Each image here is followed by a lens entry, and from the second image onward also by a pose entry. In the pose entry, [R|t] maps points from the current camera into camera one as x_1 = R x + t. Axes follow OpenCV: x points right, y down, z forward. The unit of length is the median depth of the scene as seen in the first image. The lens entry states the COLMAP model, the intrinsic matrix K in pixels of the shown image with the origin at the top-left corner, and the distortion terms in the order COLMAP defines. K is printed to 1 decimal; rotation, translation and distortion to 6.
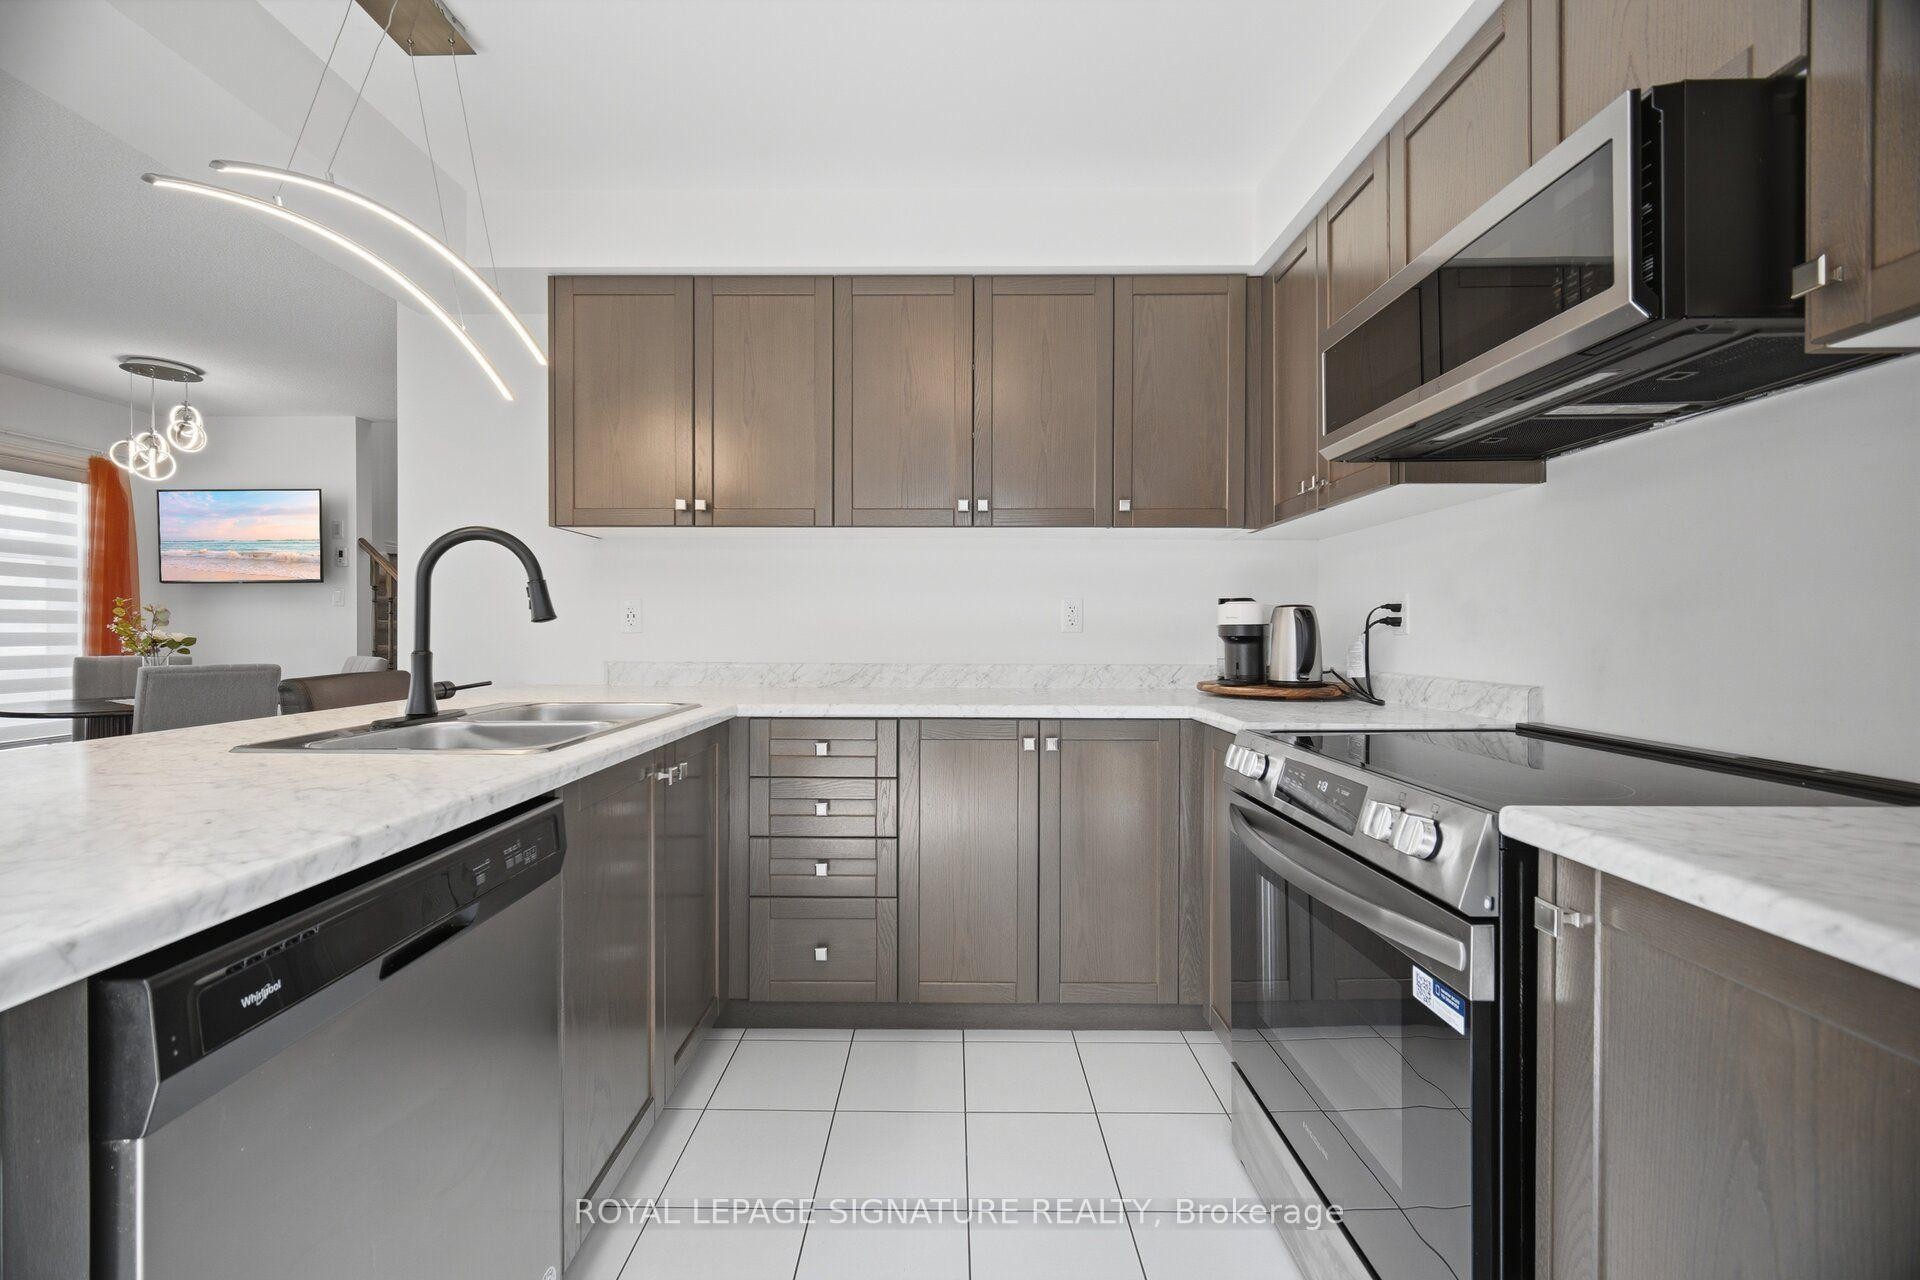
lens RADIAL K [[769.5, 0, 949.1], [0, 769.5, 636.3], [0, 0, 1]] dist [-0.001886, -0.002157]
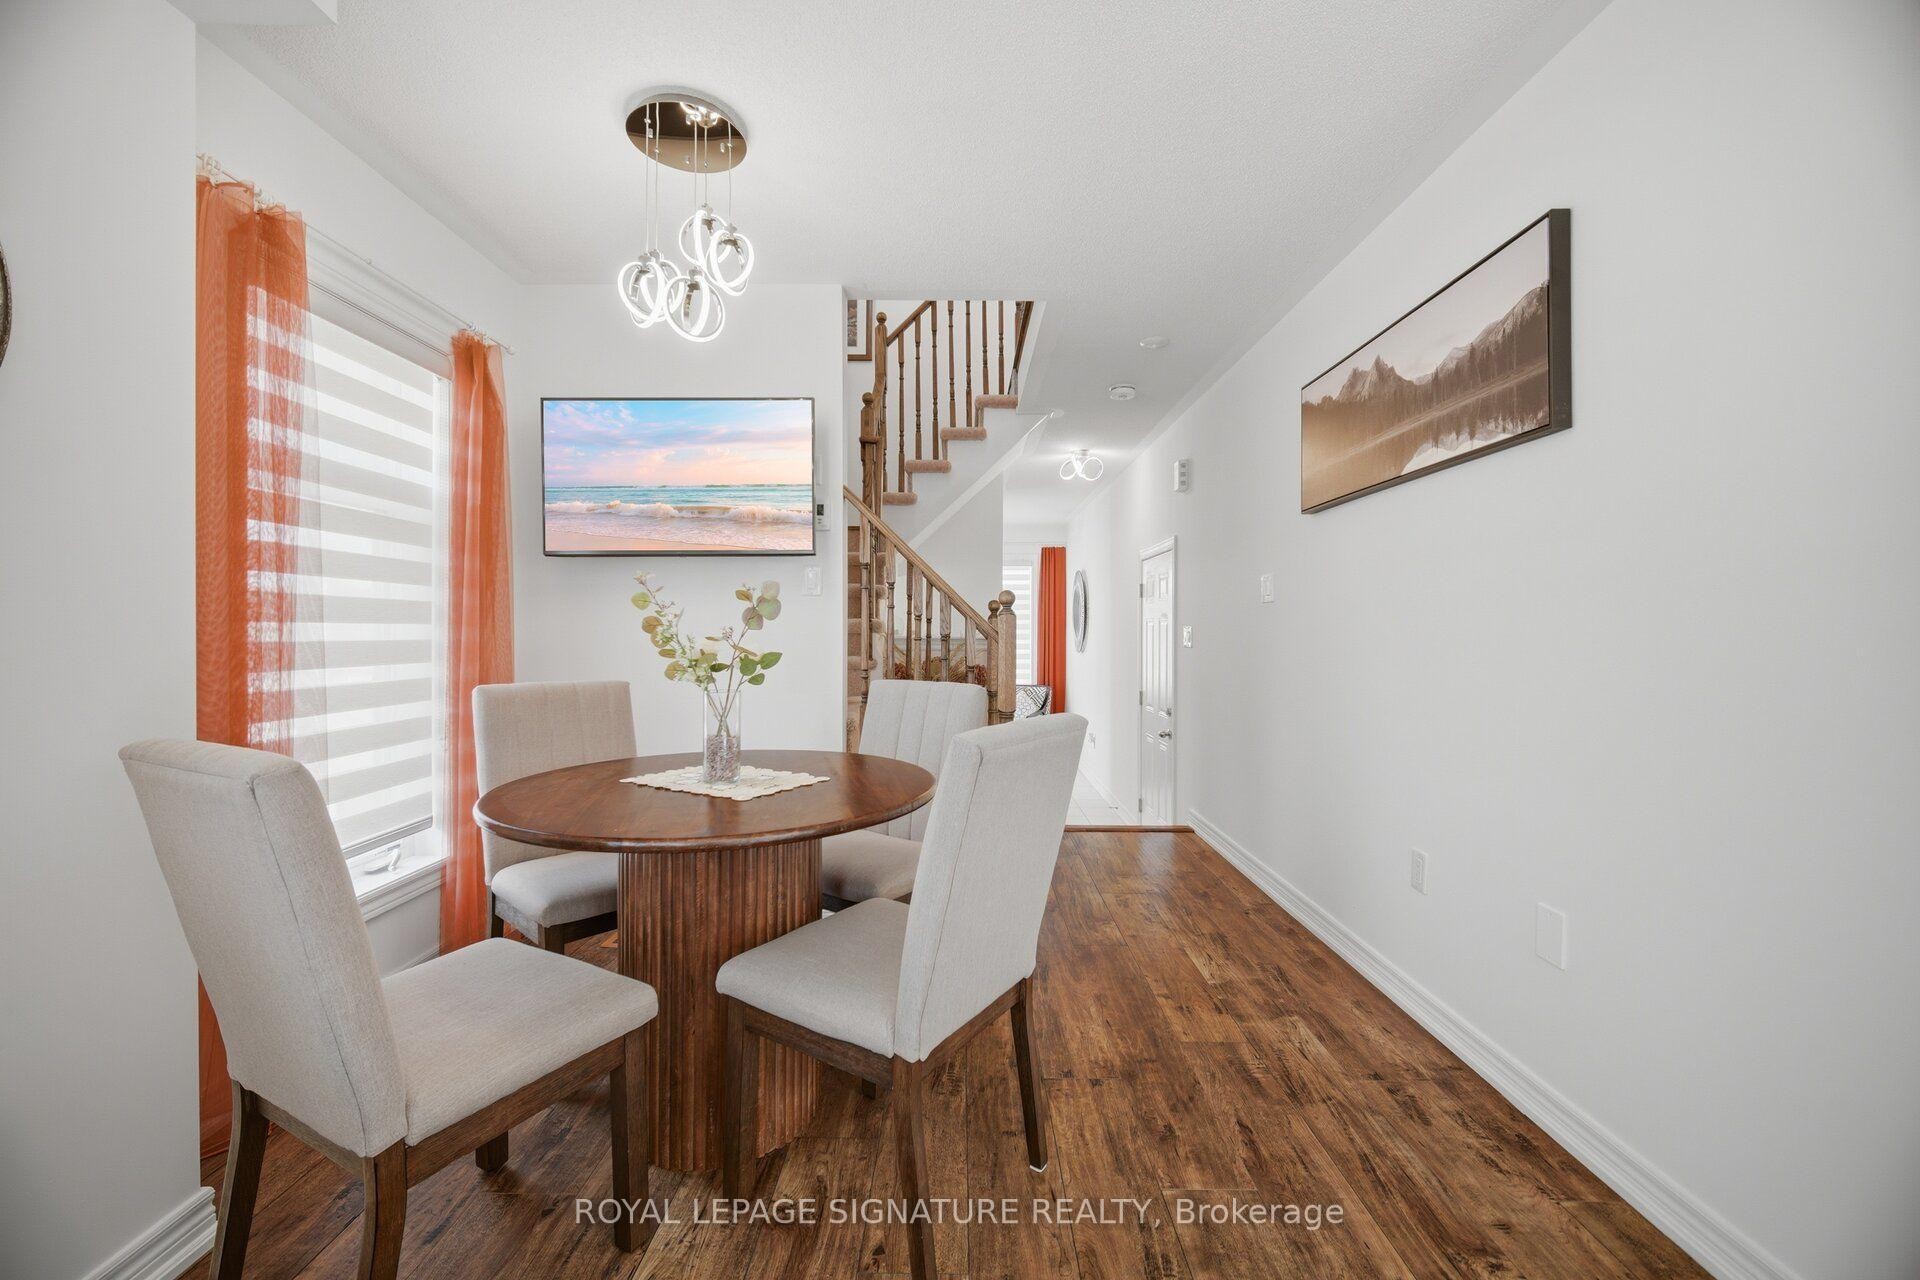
lens RADIAL K [[769.5, 0, 919.9], [0, 769.5, 653.0], [0, 0, 1]] dist [-0.001886, -0.002157]
pose [[0.999545, 0.005885, -0.029570, -1.475653], [-0.005149, 0.999677, 0.024897, -0.023684], [0.029707, -0.024734, 0.999253, 0.837608]]
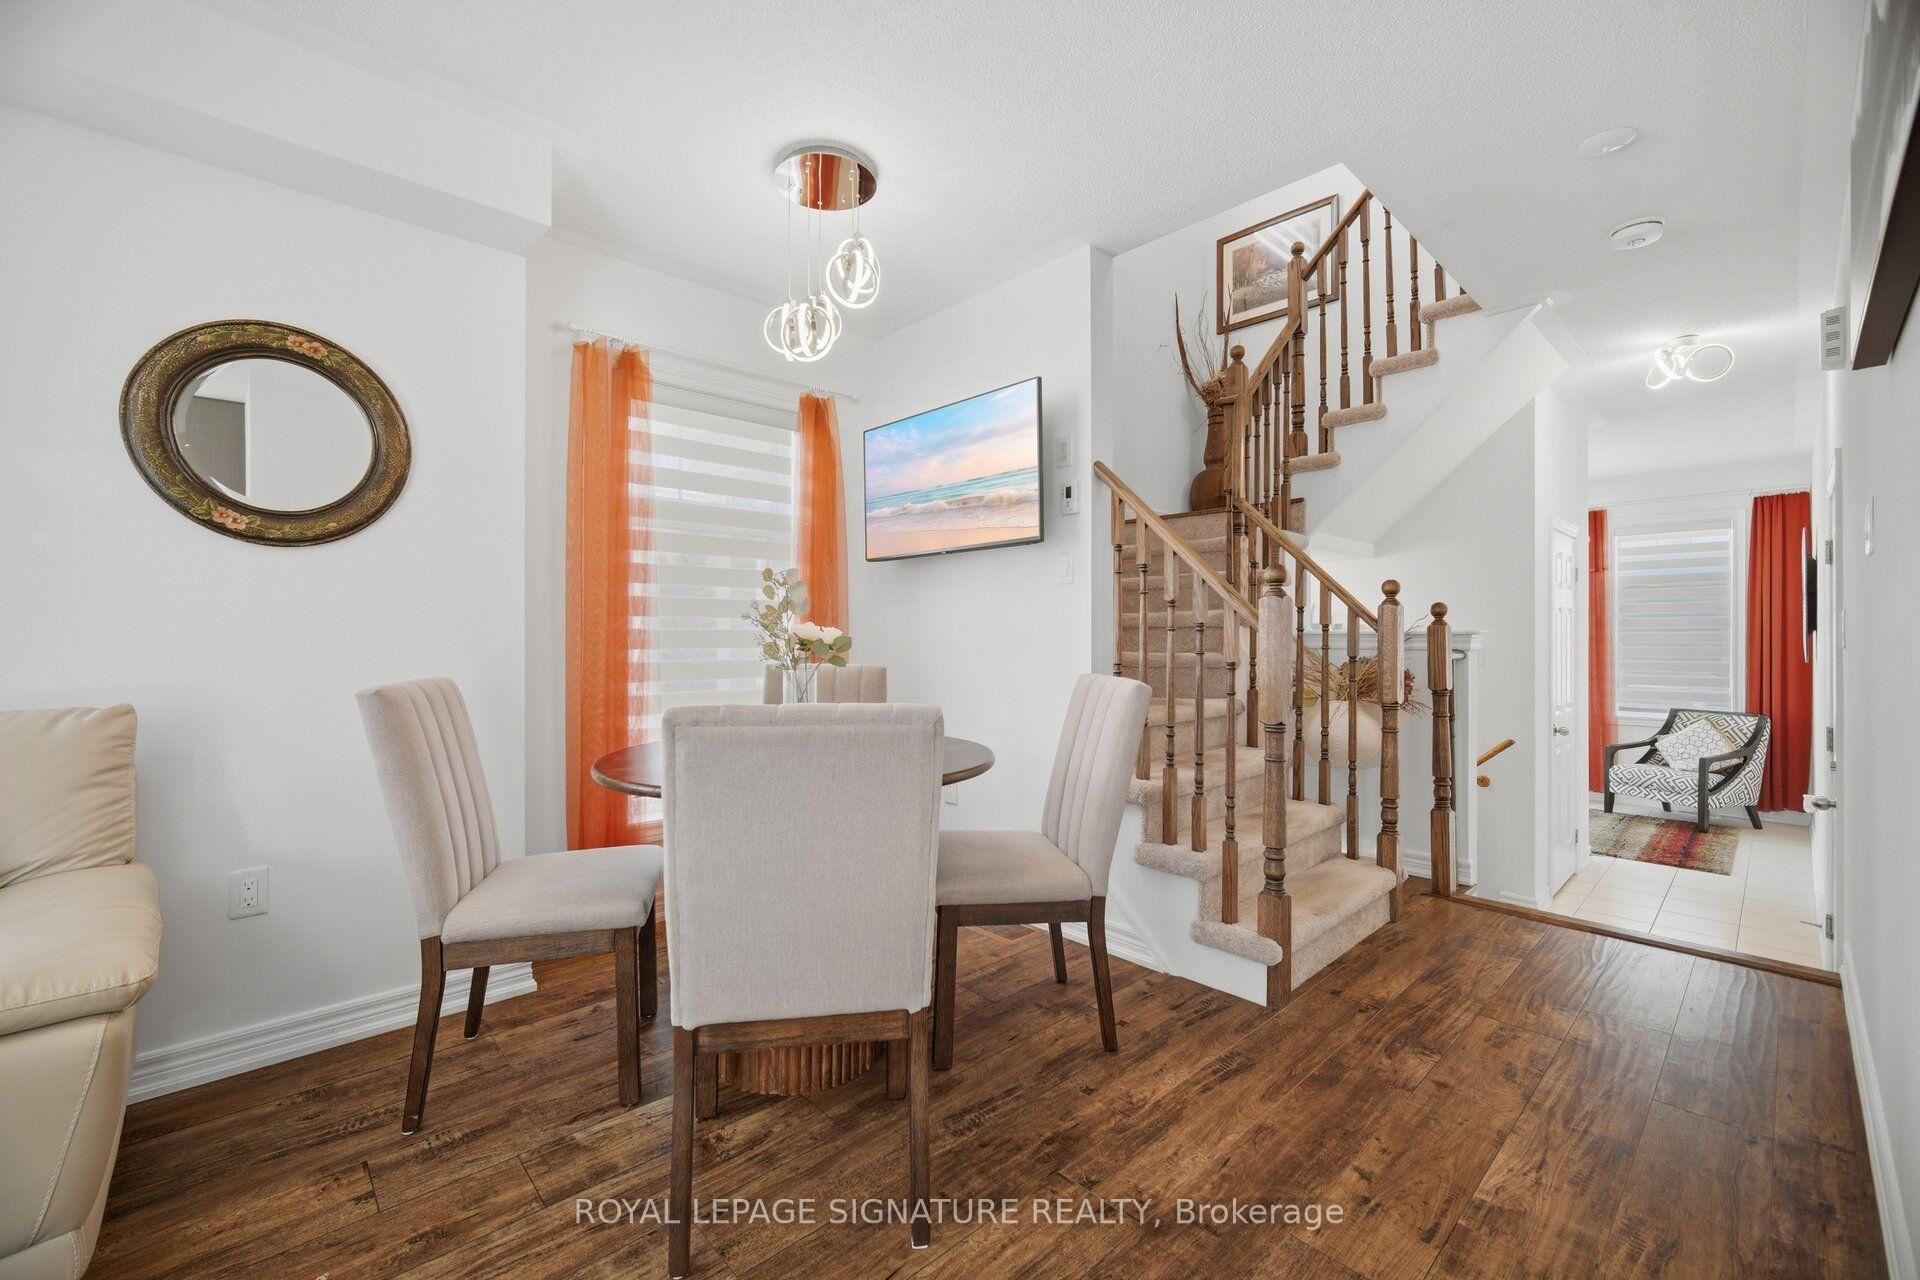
lens RADIAL K [[769.5, 0, 949.2], [0, 769.5, 641.9], [0, 0, 1]] dist [-0.001886, -0.002157]
pose [[0.670544, 0.003250, -0.741862, -0.910639], [-0.004762, 0.999989, 0.000077, 0.009509], [0.741854, 0.003481, 0.670552, 1.174882]]
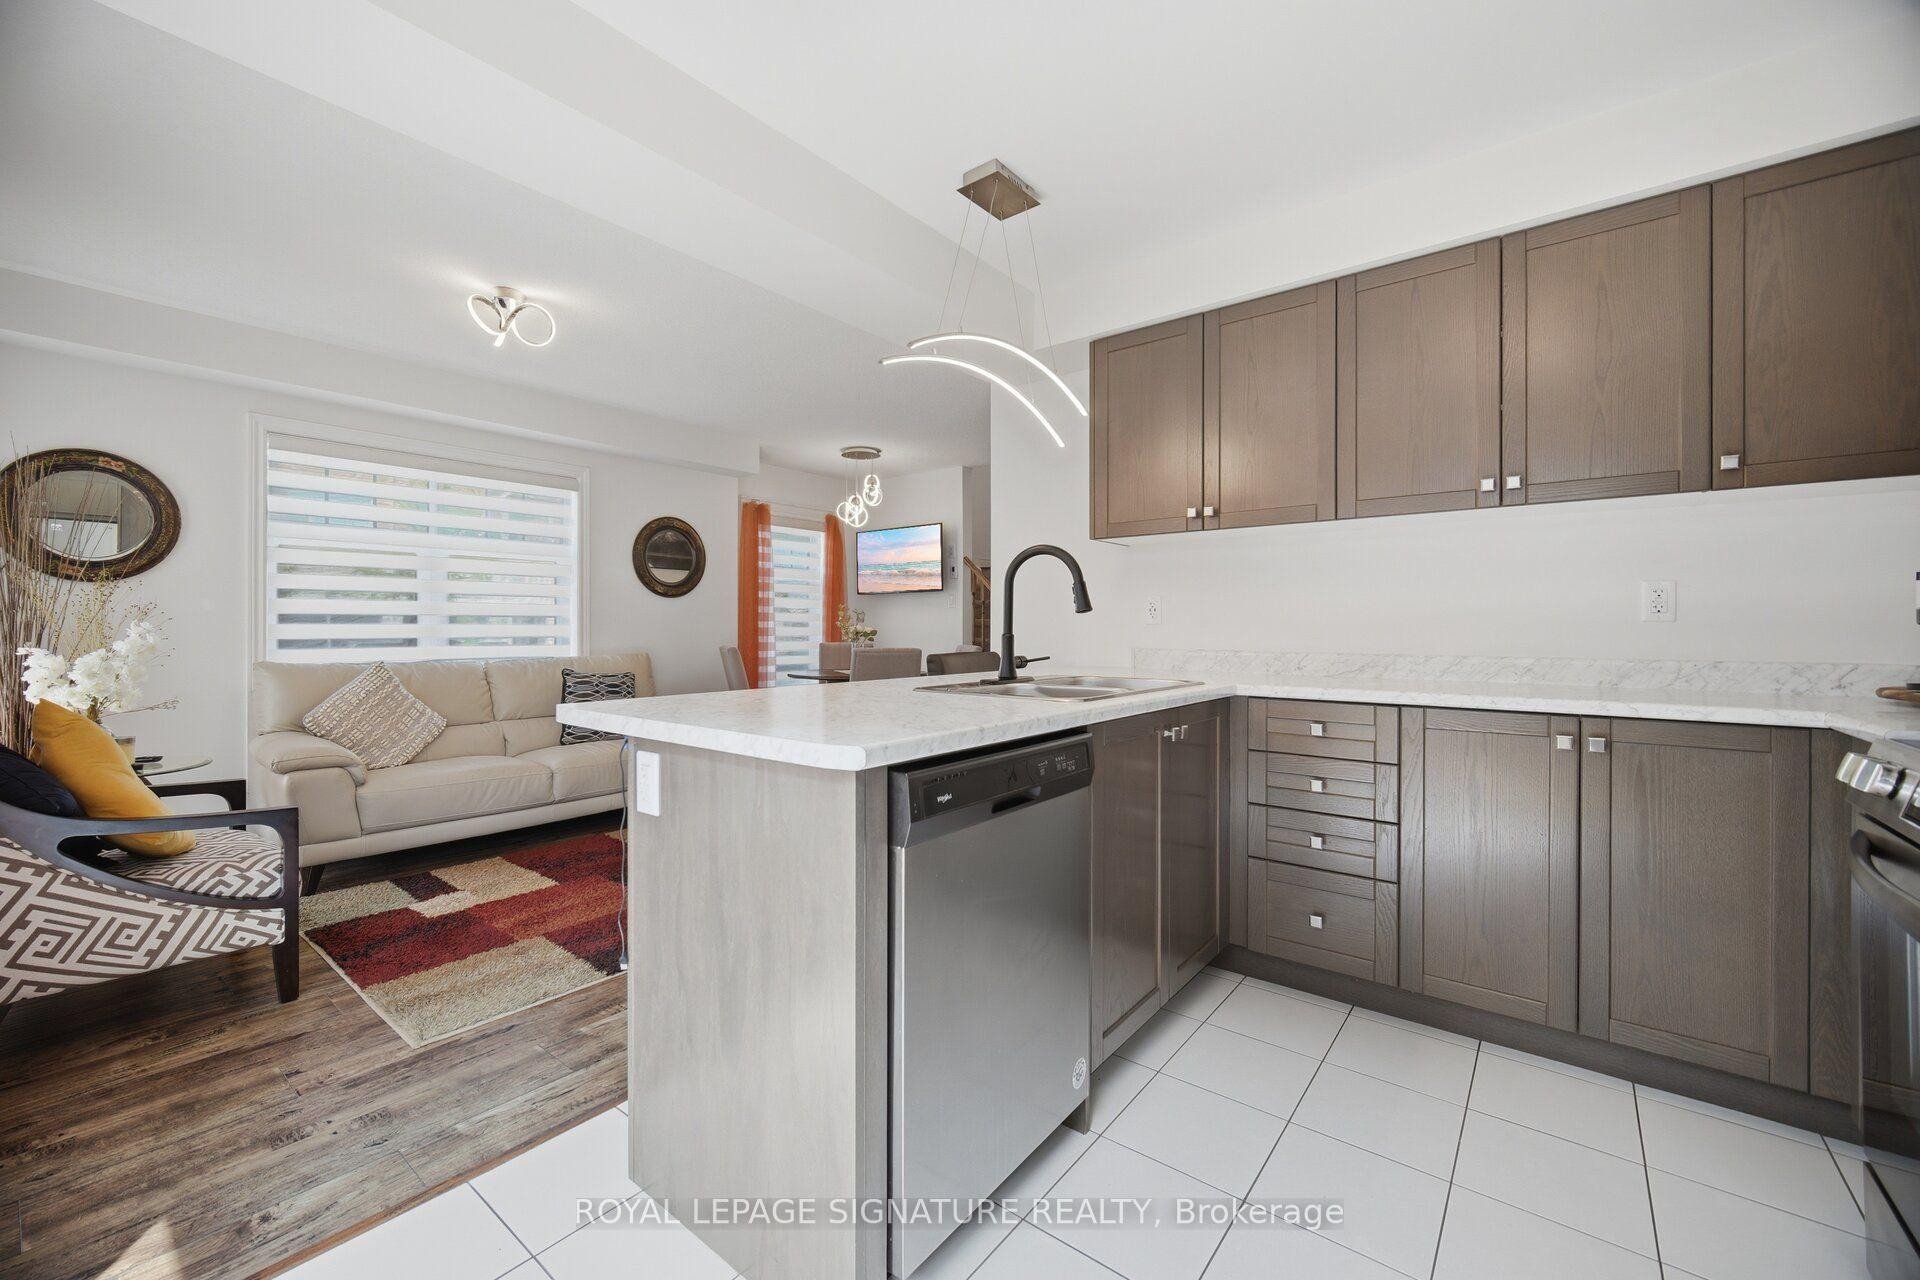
lens RADIAL K [[769.5, 0, 949.3], [0, 769.5, 631.9], [0, 0, 1]] dist [-0.001886, -0.002157]
pose [[0.784991, 0.001816, -0.619504, 0.083432], [-0.004092, 0.999989, -0.002254, 0.013304], [0.619493, 0.004304, 0.784990, -0.137263]]
